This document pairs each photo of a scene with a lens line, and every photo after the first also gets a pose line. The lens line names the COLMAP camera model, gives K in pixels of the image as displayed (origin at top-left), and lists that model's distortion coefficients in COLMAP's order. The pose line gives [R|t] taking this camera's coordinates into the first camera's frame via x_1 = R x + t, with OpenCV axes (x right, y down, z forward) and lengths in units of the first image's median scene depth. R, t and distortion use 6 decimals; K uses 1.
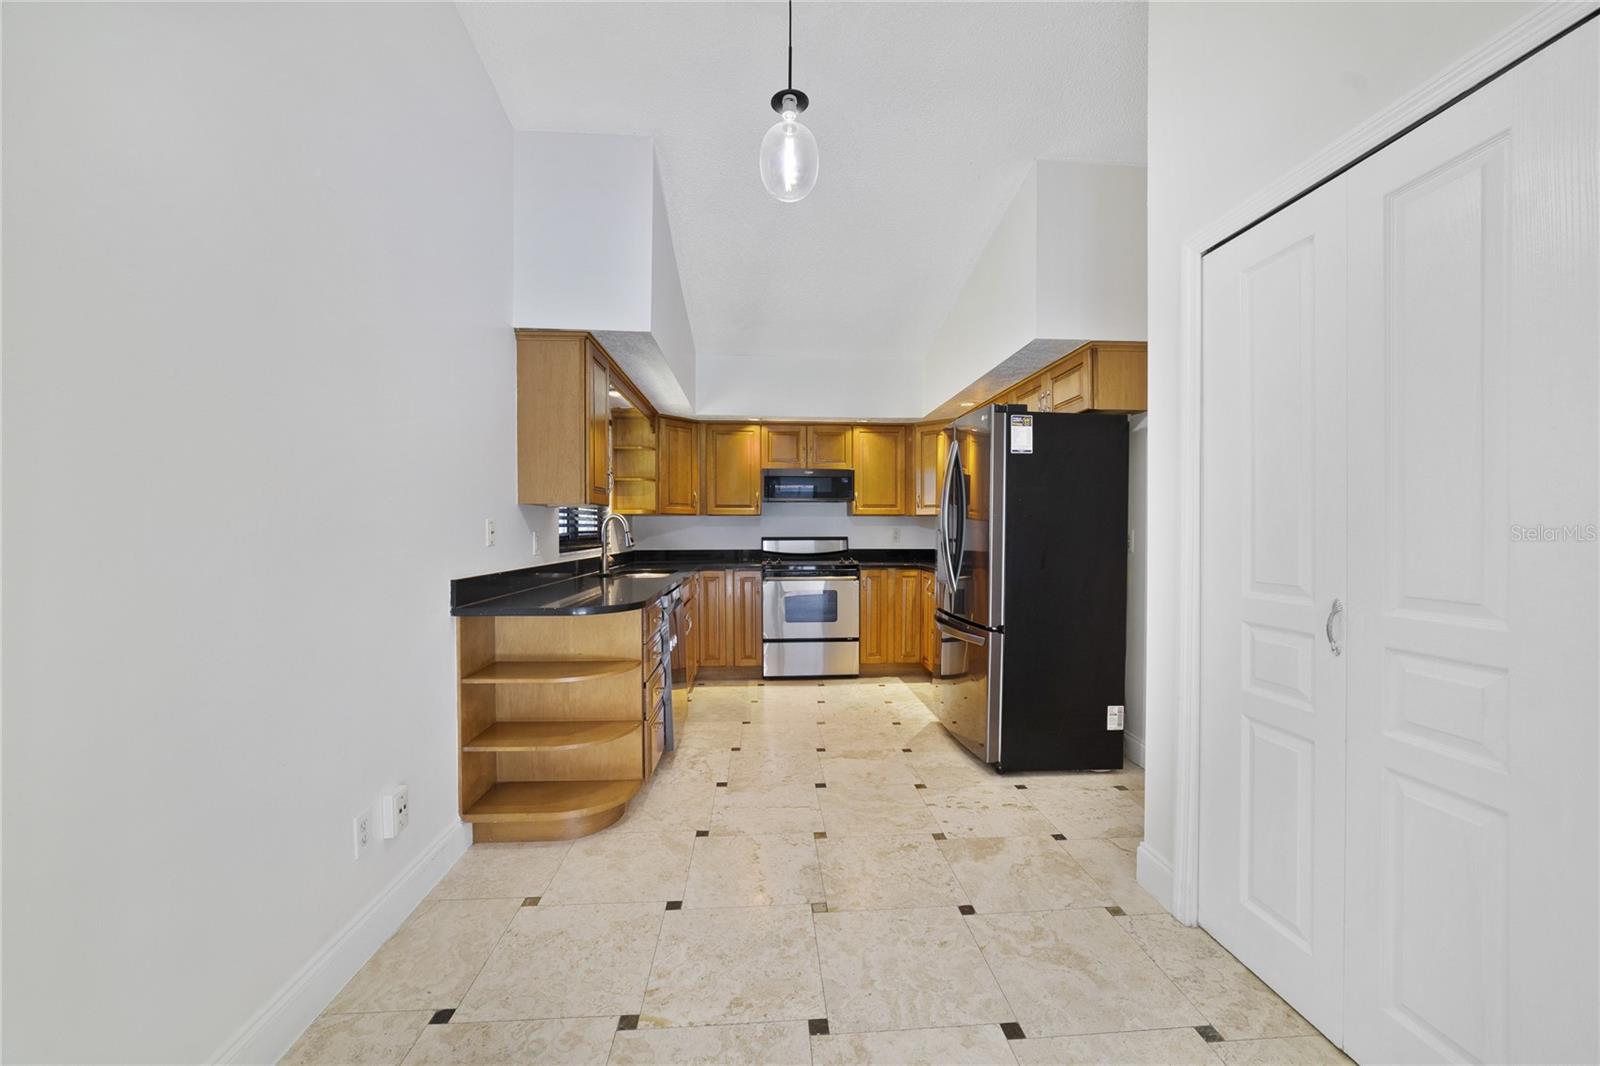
lens RADIAL K [[612.4, 0, 805.5], [0, 612.4, 537.7], [0, 0, 1]] dist [-0.020201, 0.008156]
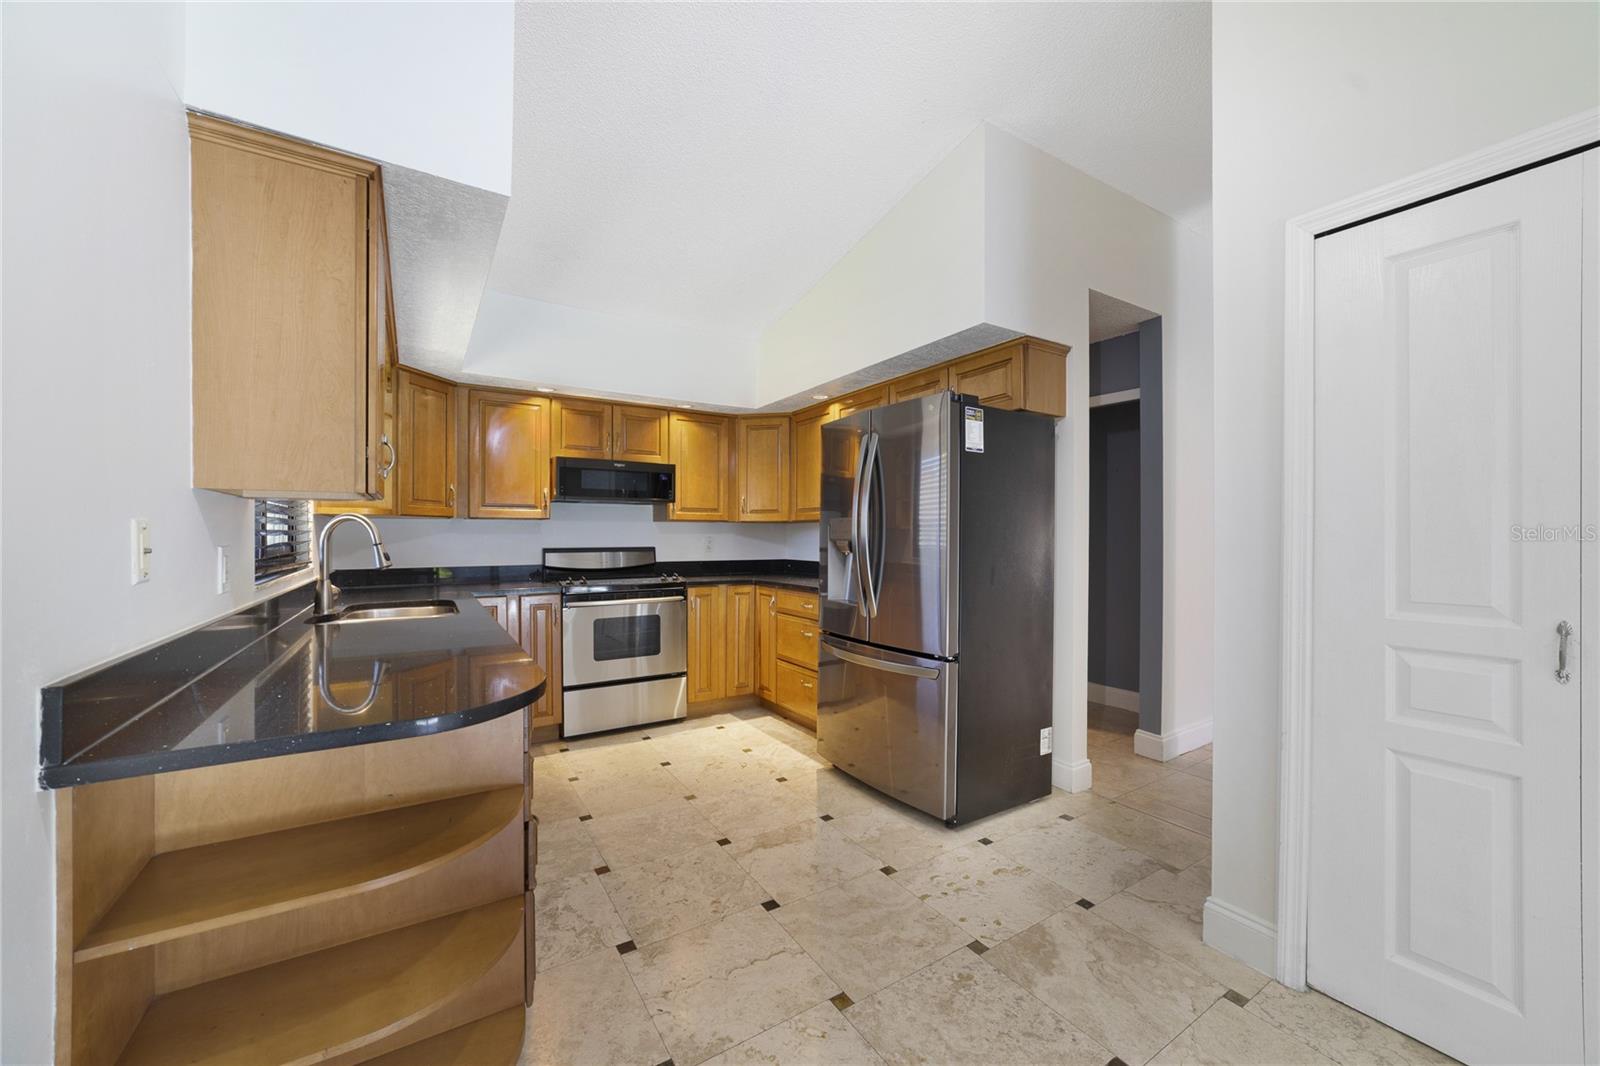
lens RADIAL K [[612.4, 0, 805.5], [0, 612.4, 537.7], [0, 0, 1]] dist [-0.020201, 0.008156]
pose [[0.881114, -0.000385, 0.472904, -0.160436], [0.005225, 0.999947, -0.008922, -0.006305], [-0.472875, 0.010333, 0.881069, 0.212782]]
